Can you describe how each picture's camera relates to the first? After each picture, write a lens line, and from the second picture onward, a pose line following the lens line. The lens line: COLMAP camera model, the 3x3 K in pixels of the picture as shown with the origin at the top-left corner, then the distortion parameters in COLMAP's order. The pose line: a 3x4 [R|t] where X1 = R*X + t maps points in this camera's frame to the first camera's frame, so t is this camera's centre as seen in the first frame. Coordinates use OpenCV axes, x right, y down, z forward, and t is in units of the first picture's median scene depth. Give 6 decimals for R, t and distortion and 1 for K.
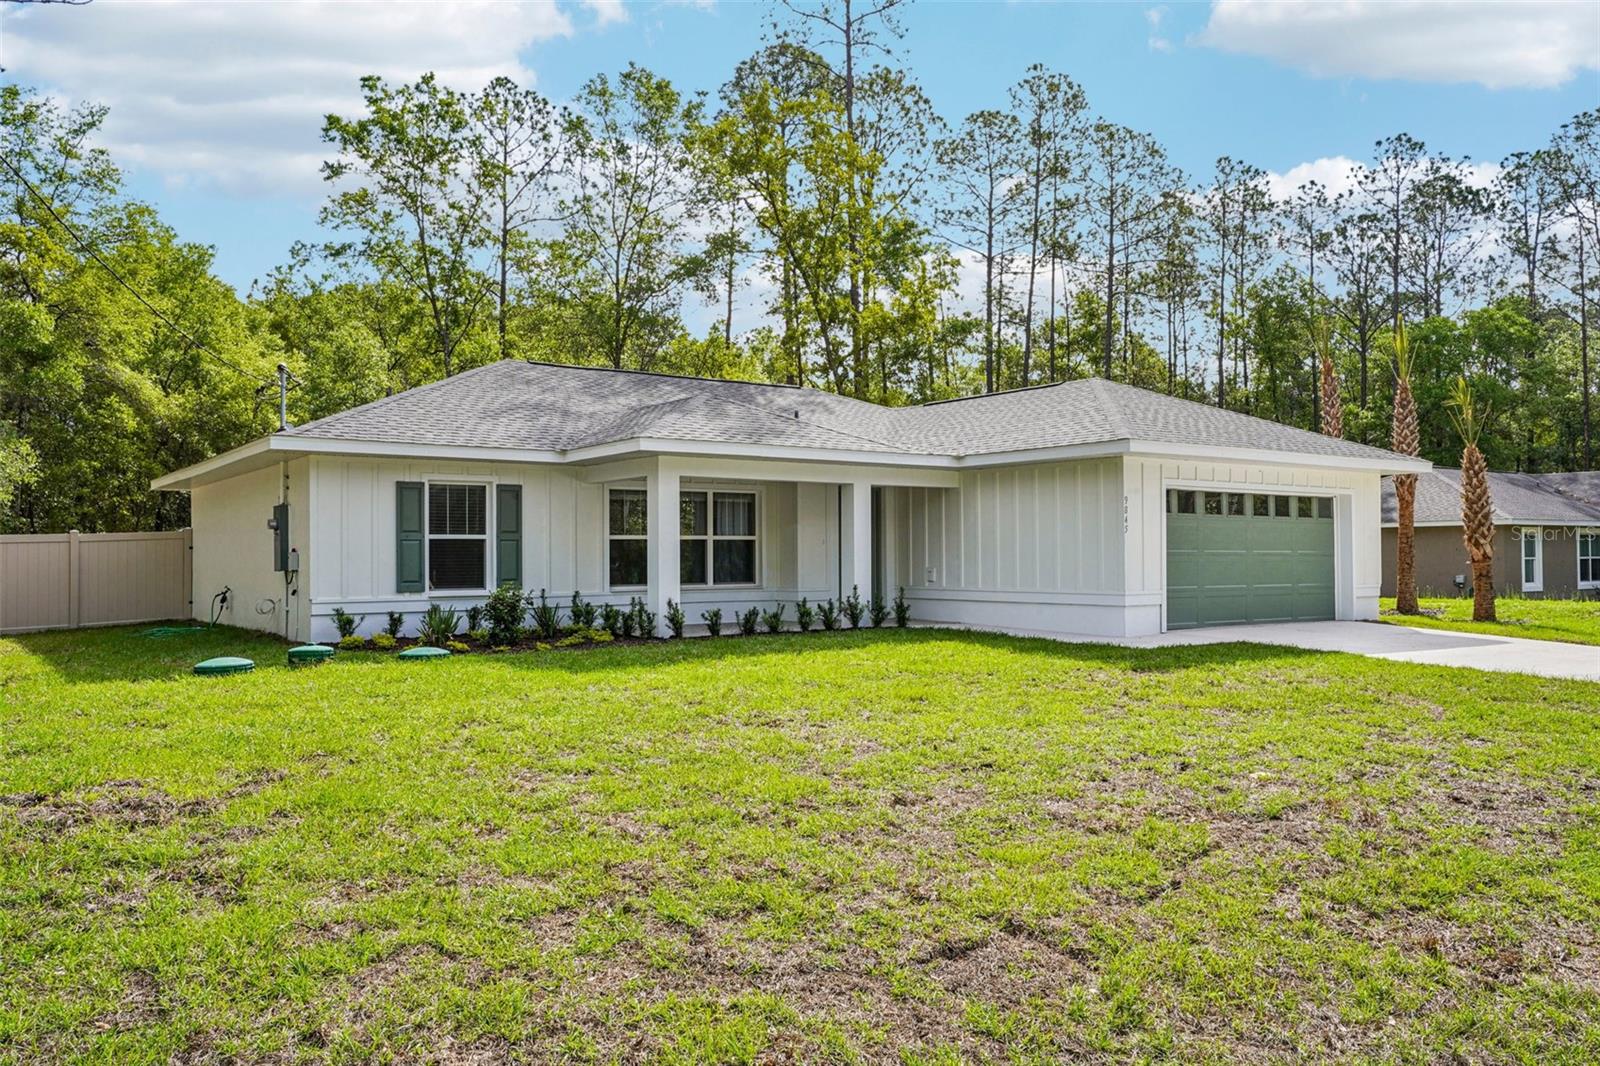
lens RADIAL K [[1256.0, 0, 792.5], [0, 1256.0, 566.1], [0, 0, 1]] dist [-0.009332, 0.091729]
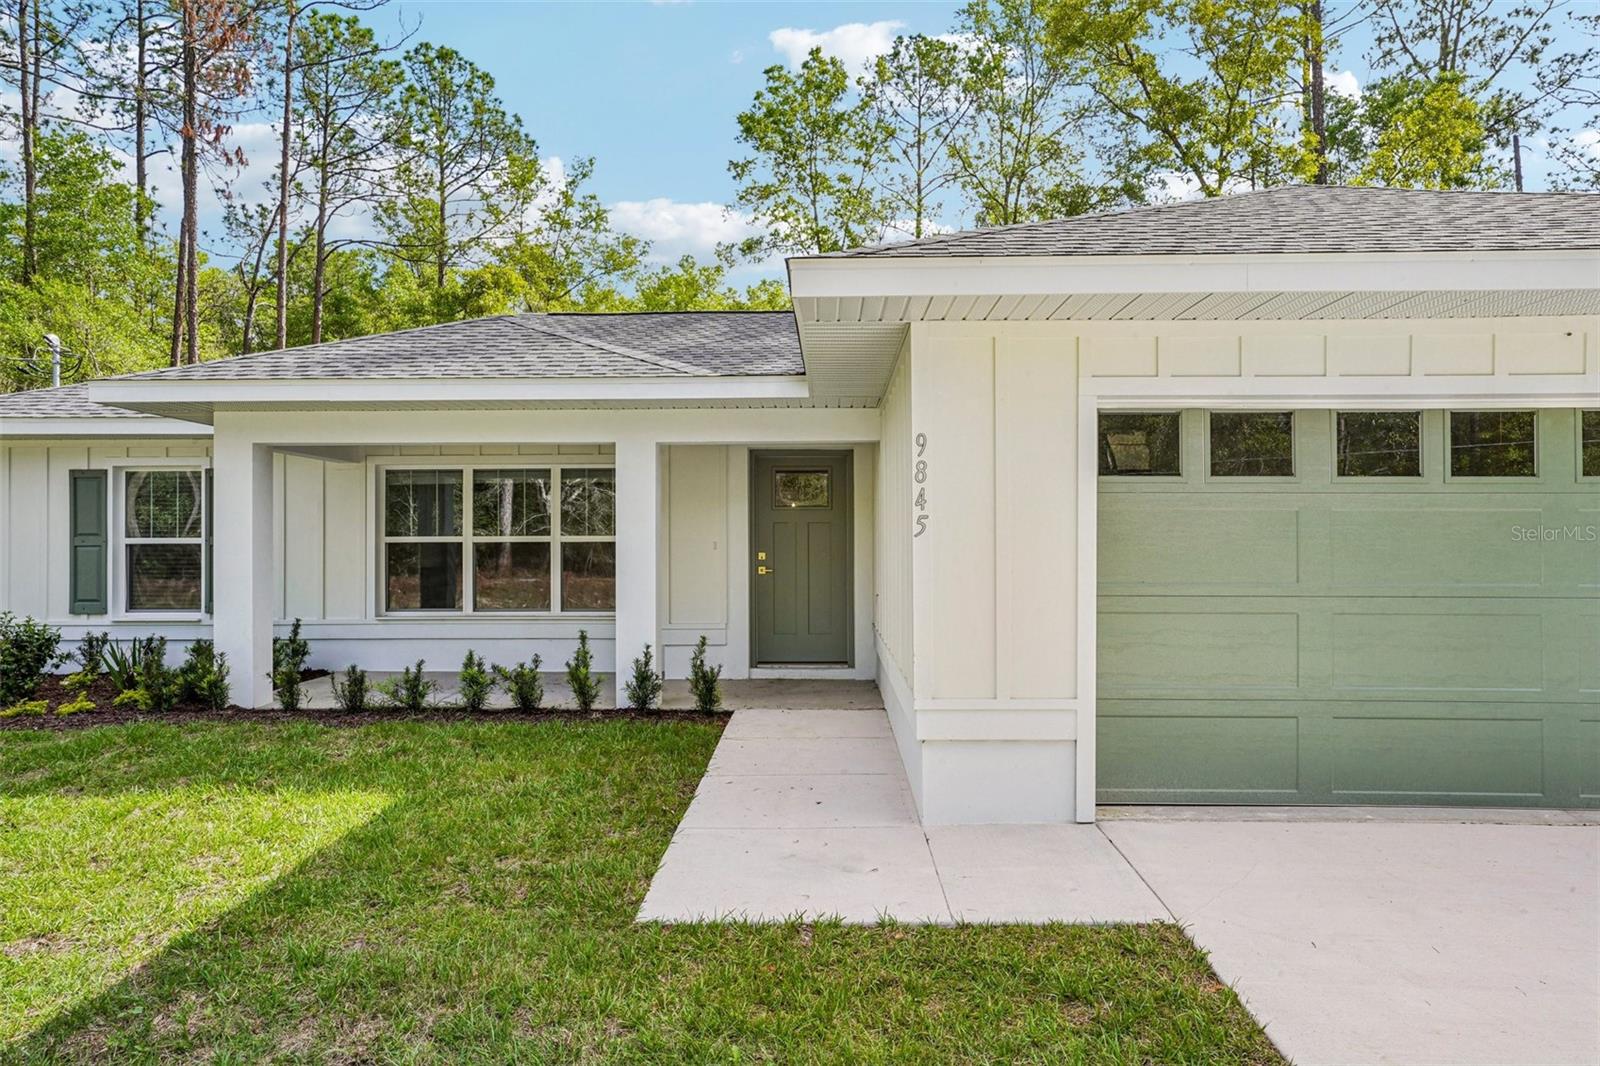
lens RADIAL K [[1047.4, 0, 800.0], [0, 1047.4, 533.0], [0, 0, 1]] dist [0.036955, 0.000989]
pose [[0.791372, -0.000830, -0.611334, 0.390581], [-0.001720, 0.999992, -0.003584, -0.024208], [0.611333, 0.003888, 0.791364, 0.672708]]
